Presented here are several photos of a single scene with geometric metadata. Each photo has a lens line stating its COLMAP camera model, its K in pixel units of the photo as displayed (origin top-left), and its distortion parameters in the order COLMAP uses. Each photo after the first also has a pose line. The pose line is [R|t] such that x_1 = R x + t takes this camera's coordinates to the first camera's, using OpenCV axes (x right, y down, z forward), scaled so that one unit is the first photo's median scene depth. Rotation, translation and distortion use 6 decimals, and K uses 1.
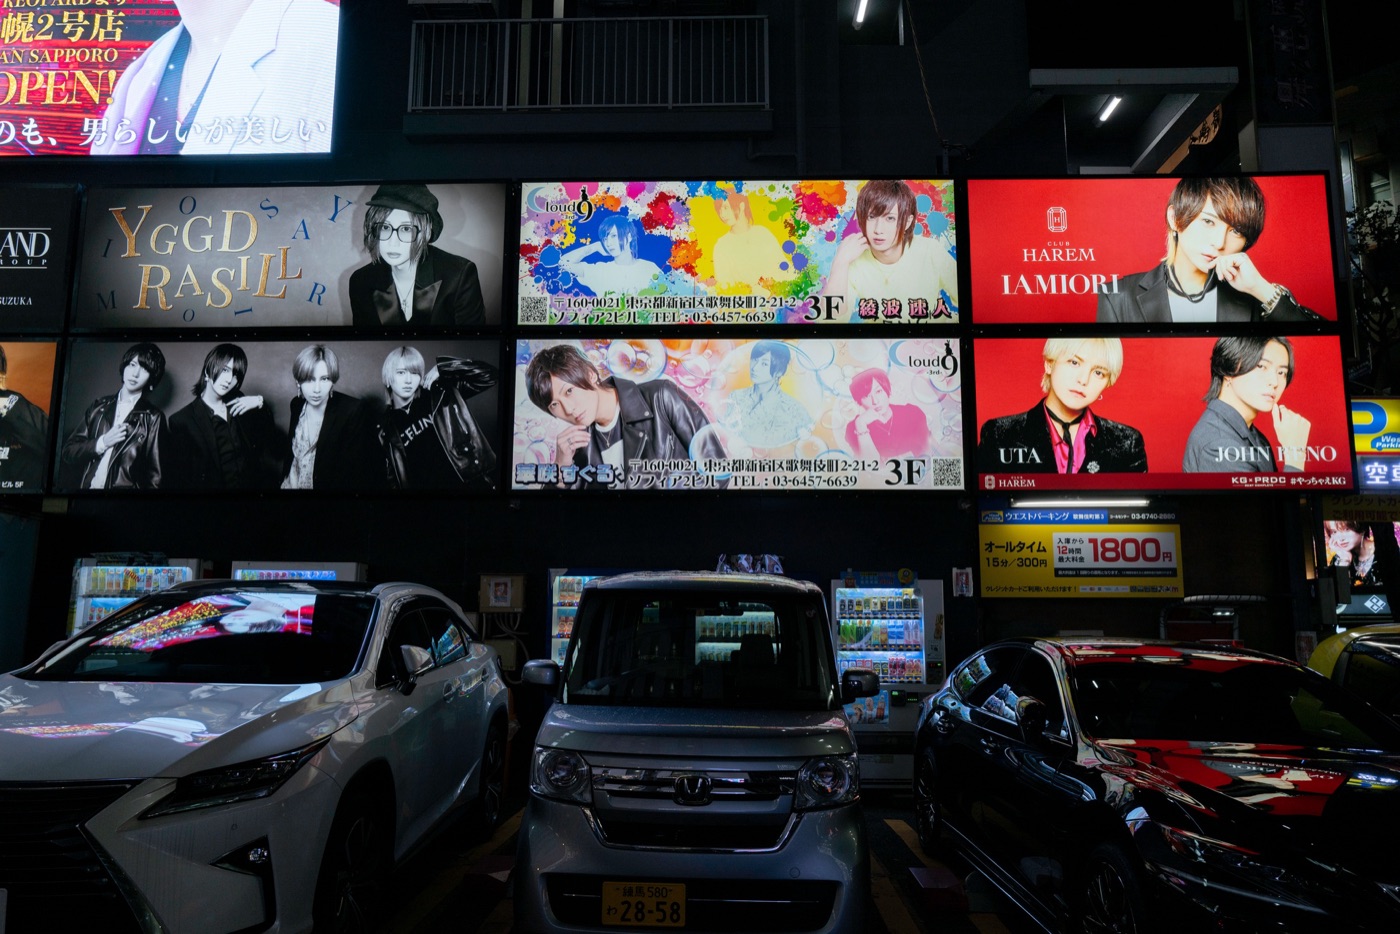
lens RADIAL K [[1048.3, 0, 700.0], [0, 1048.3, 467.0], [0, 0, 1]] dist [-0.024666, 0.037475]
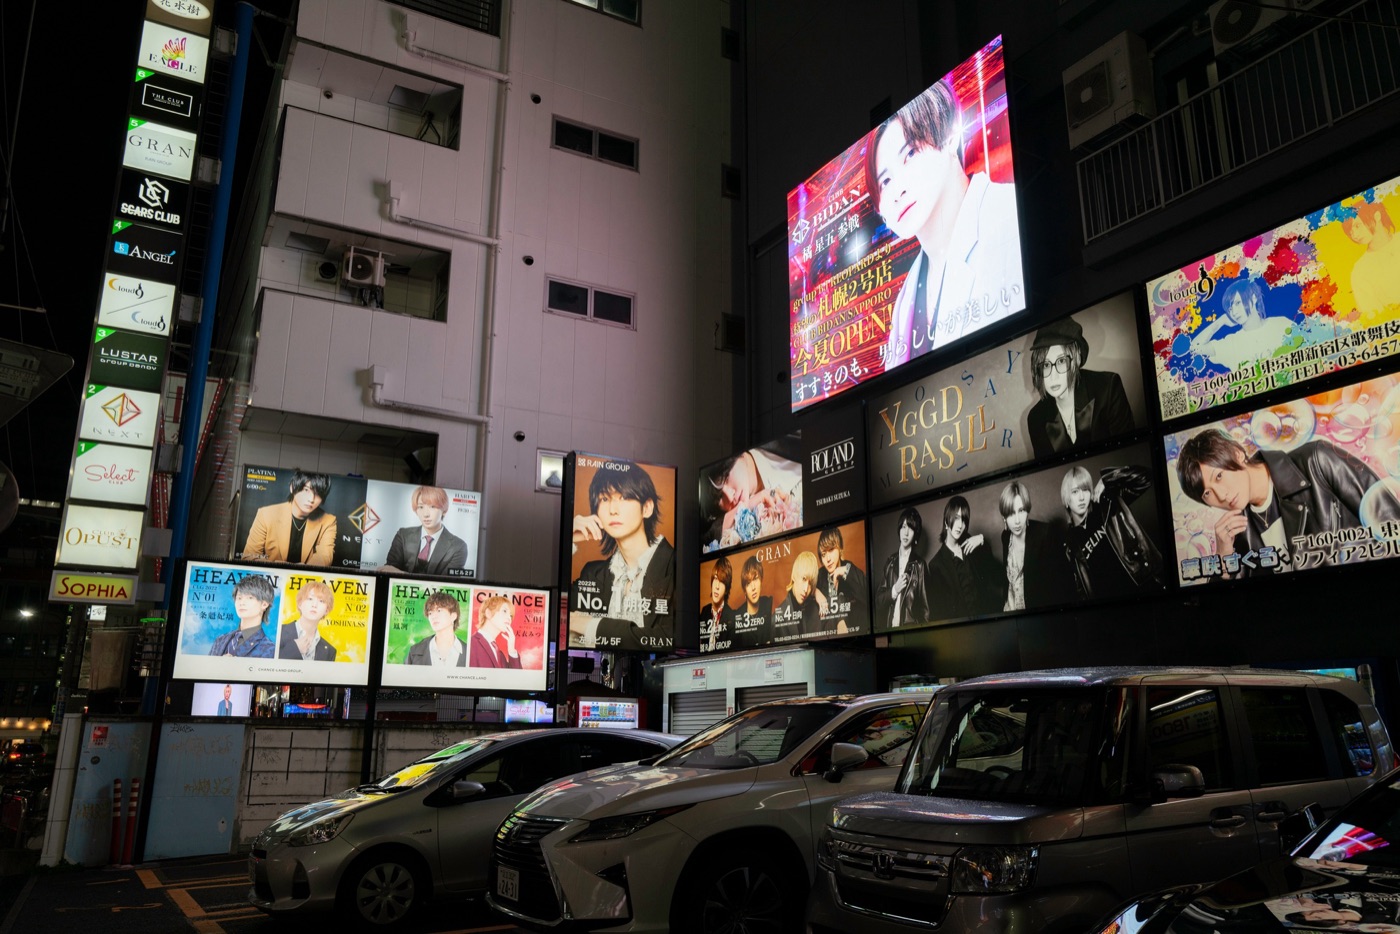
lens RADIAL K [[1048.3, 0, 700.0], [0, 1048.3, 467.0], [0, 0, 1]] dist [-0.024666, 0.037475]
pose [[0.536866, -0.219187, -0.814697, 0.391581], [0.134036, 0.975556, -0.174138, 0.021078], [0.832952, -0.015710, 0.553123, 0.078872]]
